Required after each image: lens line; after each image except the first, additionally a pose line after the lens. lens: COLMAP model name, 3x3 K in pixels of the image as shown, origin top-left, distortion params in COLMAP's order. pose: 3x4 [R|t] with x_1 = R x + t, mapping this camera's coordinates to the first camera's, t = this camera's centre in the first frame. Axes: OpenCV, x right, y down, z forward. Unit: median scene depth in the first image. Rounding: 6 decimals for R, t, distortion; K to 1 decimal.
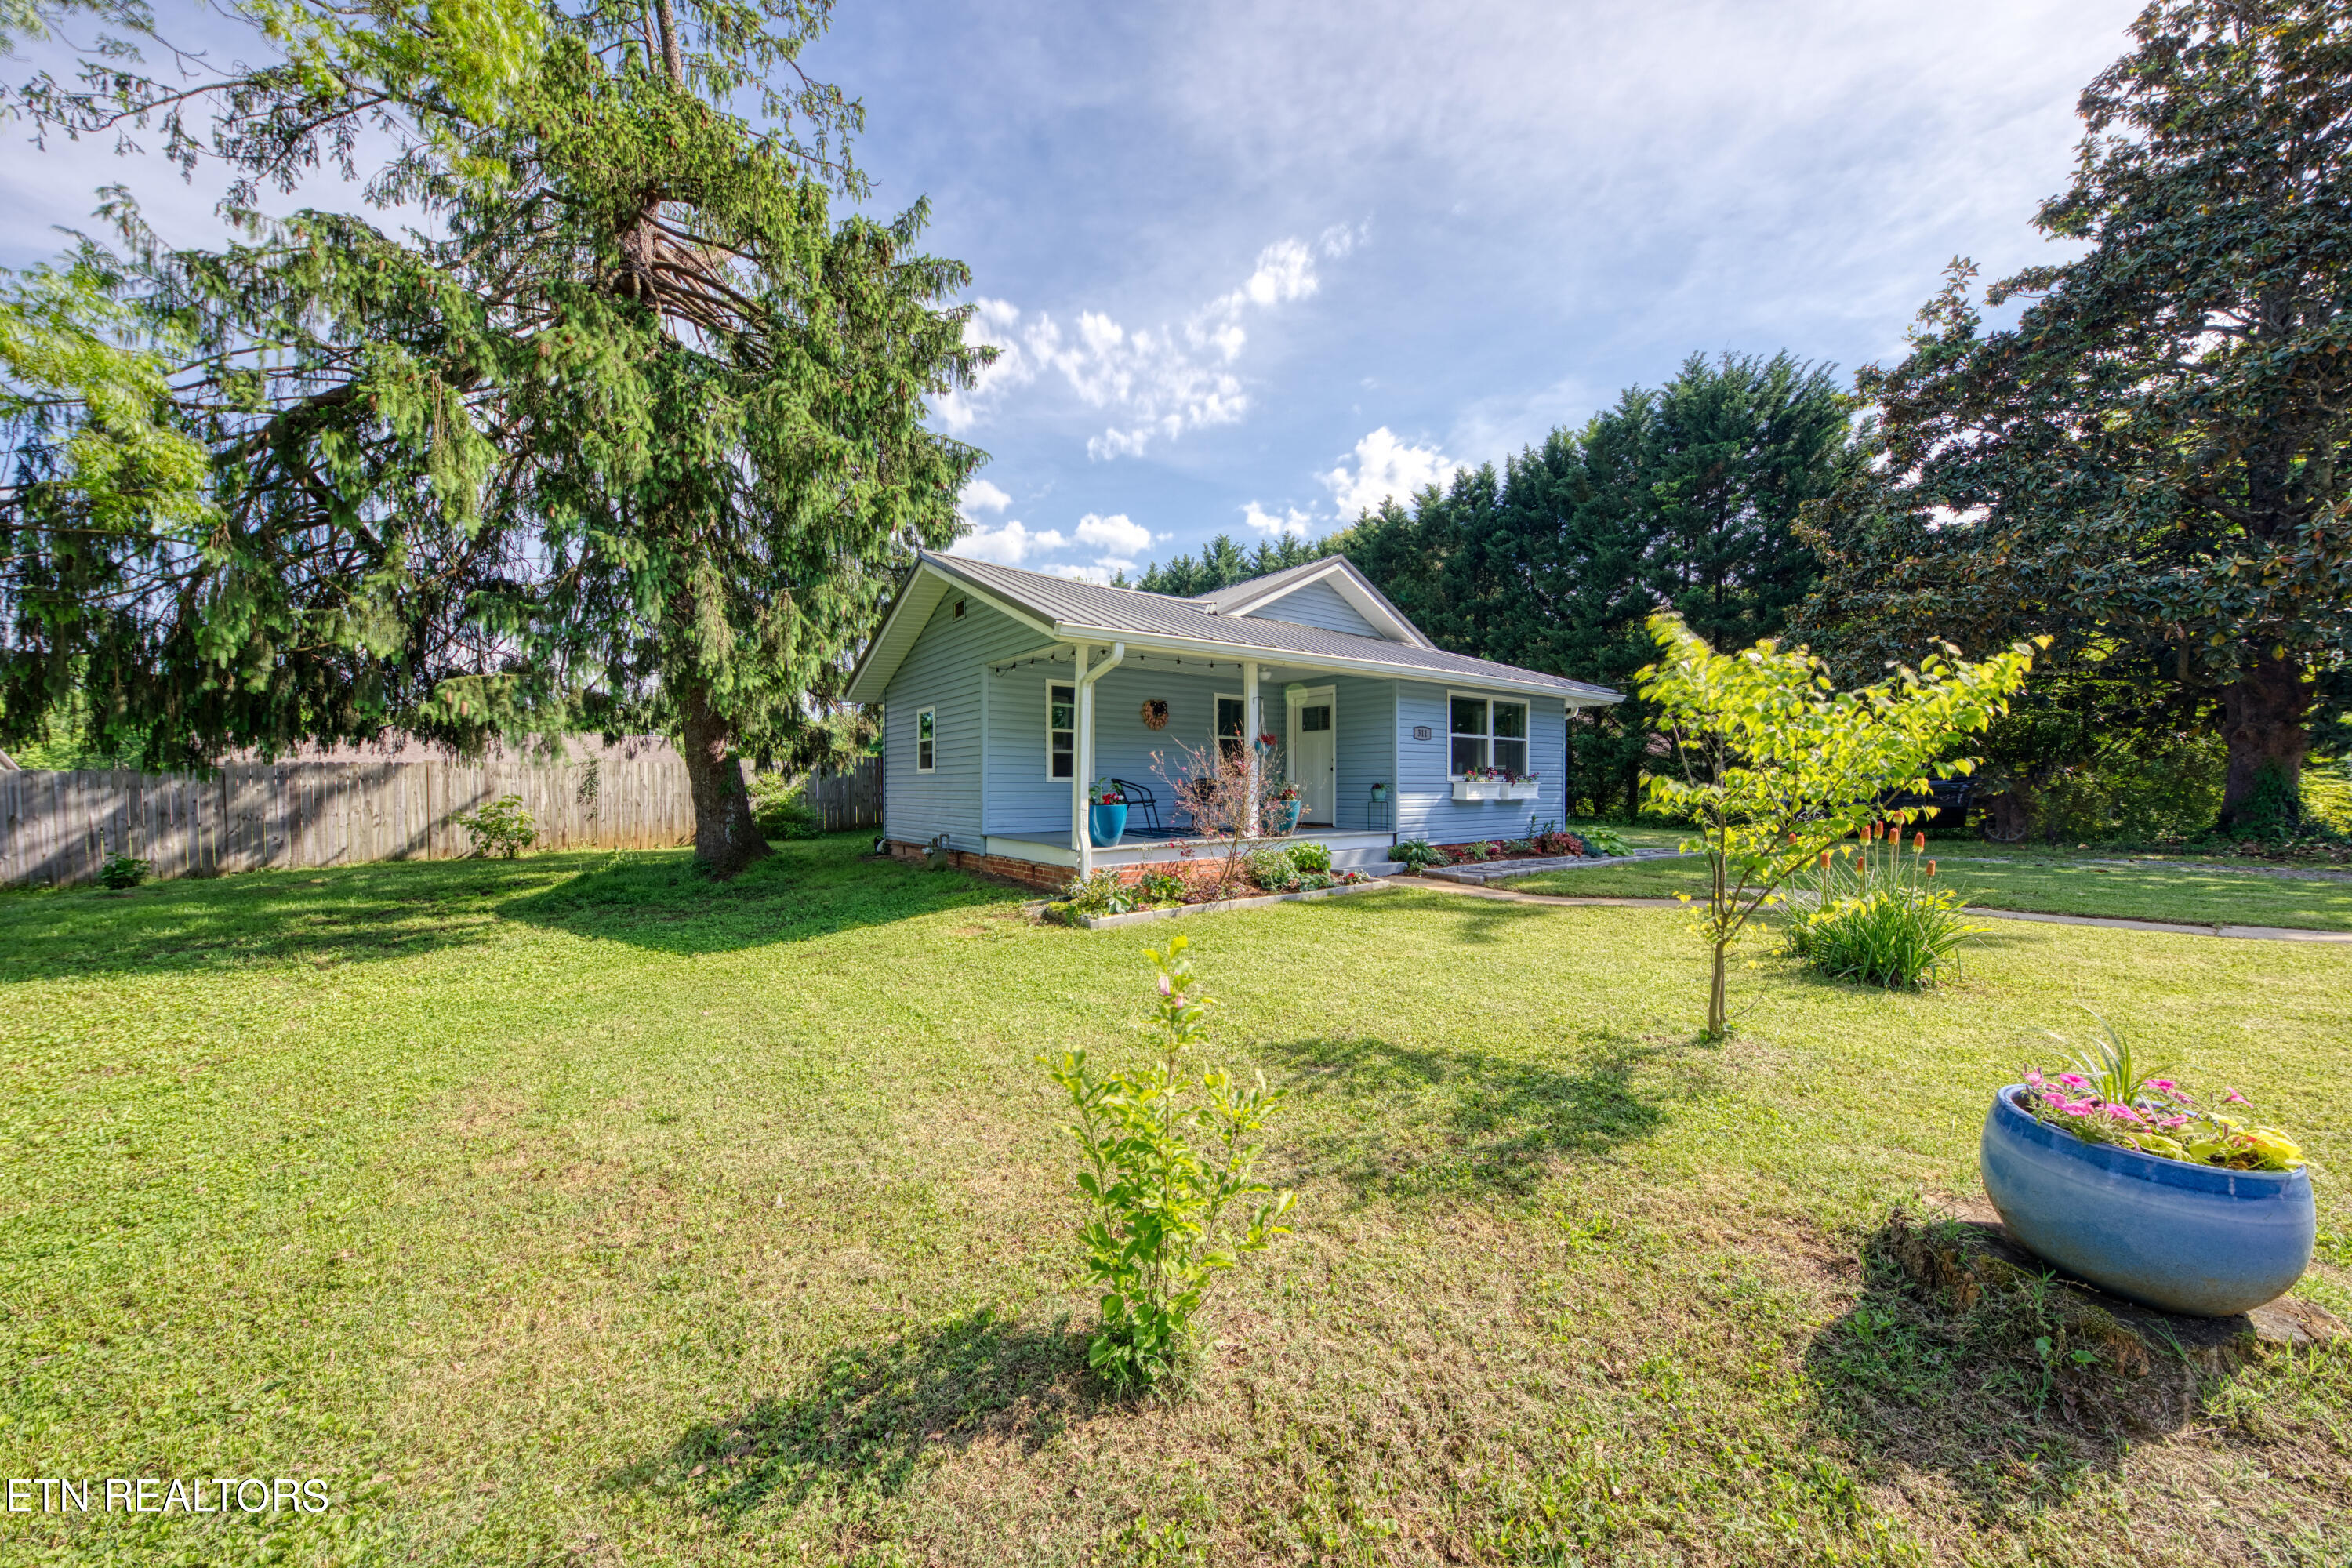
lens RADIAL K [[836.7, 0, 1170.1], [0, 836.7, 813.4], [0, 0, 1]] dist [-0.001845, -0.000267]
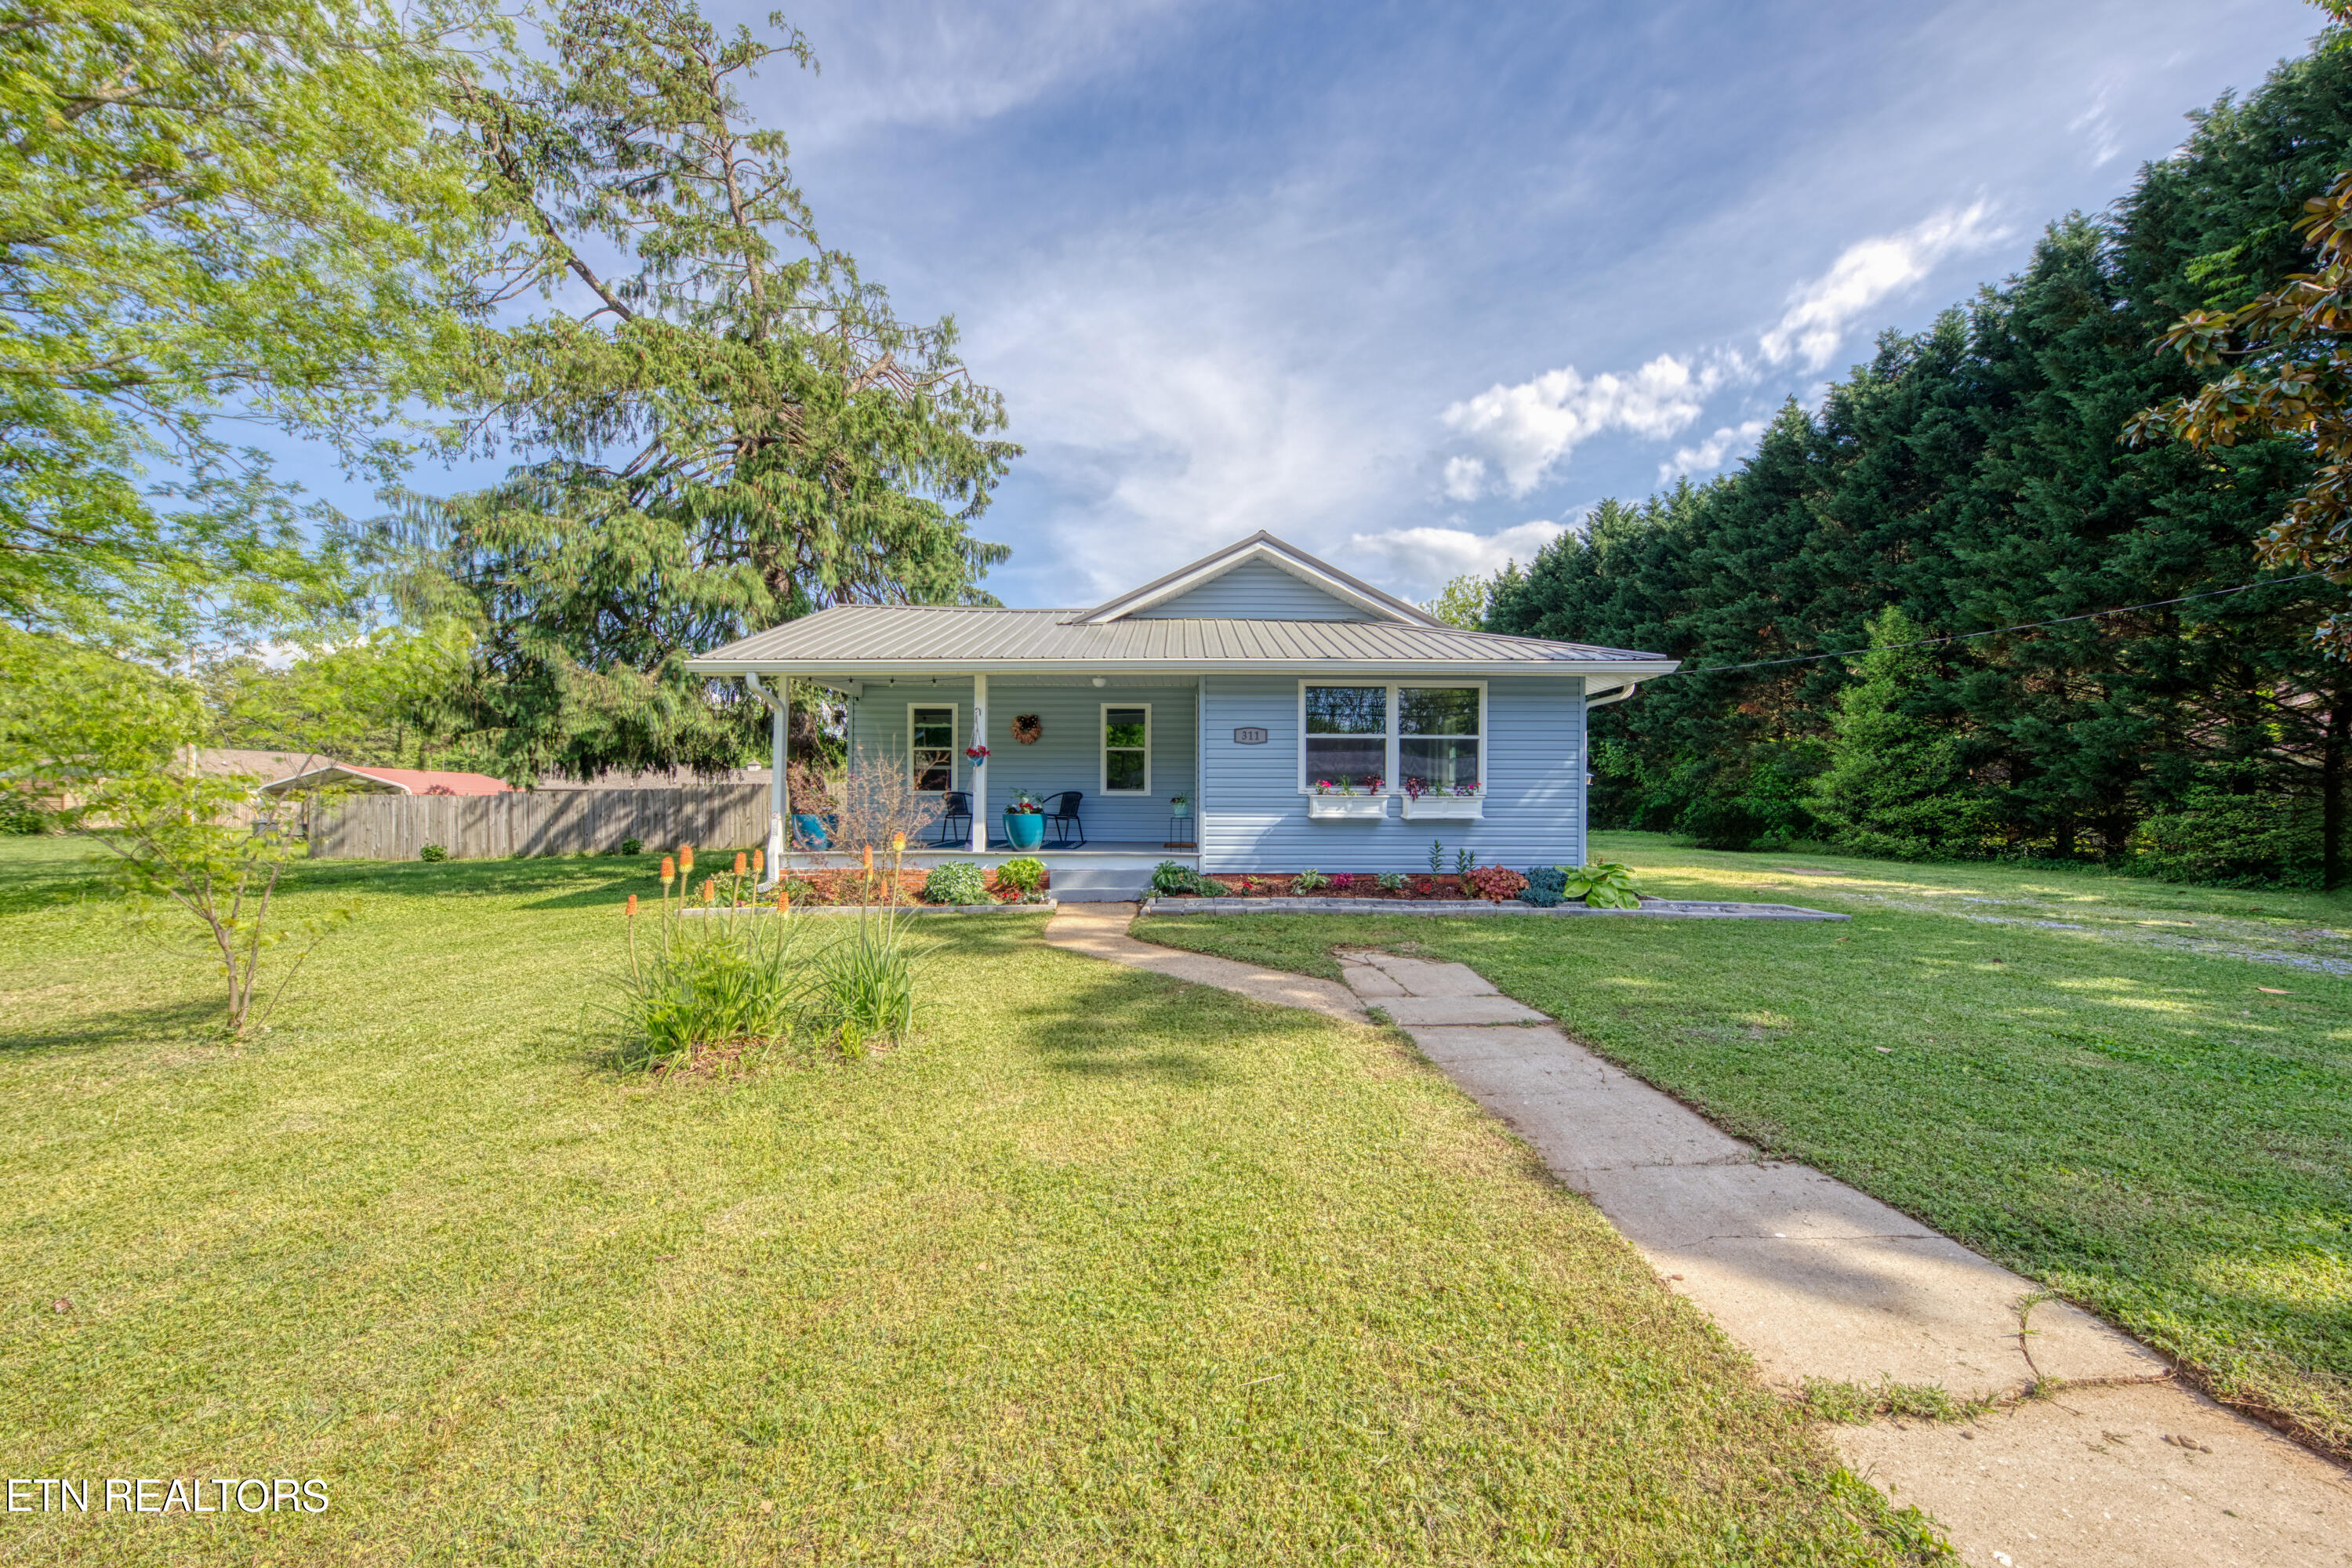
lens RADIAL K [[836.7, 0, 1170.1], [0, 836.7, 813.4], [0, 0, 1]] dist [-0.001845, -0.000267]
pose [[0.814477, 0.004692, -0.580176, 0.690827], [-0.015402, 0.999790, -0.013537, -0.007566], [0.579991, 0.019961, 0.814378, 0.286552]]
